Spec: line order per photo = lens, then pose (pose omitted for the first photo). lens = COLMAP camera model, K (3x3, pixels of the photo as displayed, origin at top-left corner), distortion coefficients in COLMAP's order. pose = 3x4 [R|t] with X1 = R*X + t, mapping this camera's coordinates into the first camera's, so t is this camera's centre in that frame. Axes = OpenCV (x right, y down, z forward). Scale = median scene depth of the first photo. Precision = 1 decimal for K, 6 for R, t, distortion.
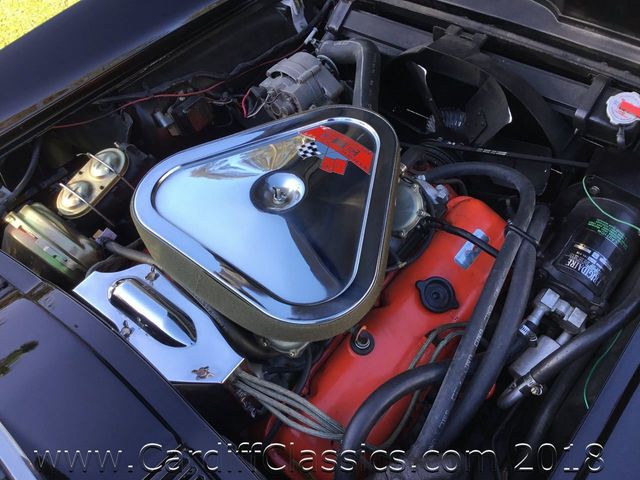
lens RADIAL K [[616.9, 0, 320.0], [0, 616.9, 240.0], [0, 0, 1]] dist [0.074949, -0.138416]
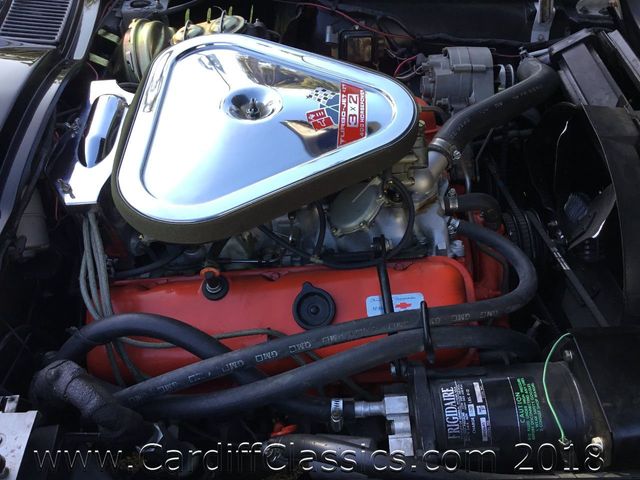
lens RADIAL K [[616.9, 0, 320.0], [0, 616.9, 240.0], [0, 0, 1]] dist [0.074949, -0.138416]
pose [[0.651352, 0.616650, -0.442134, 0.497261], [-0.615993, 0.769974, 0.166411, -0.128473], [0.443049, 0.163960, 0.881377, 0.226044]]
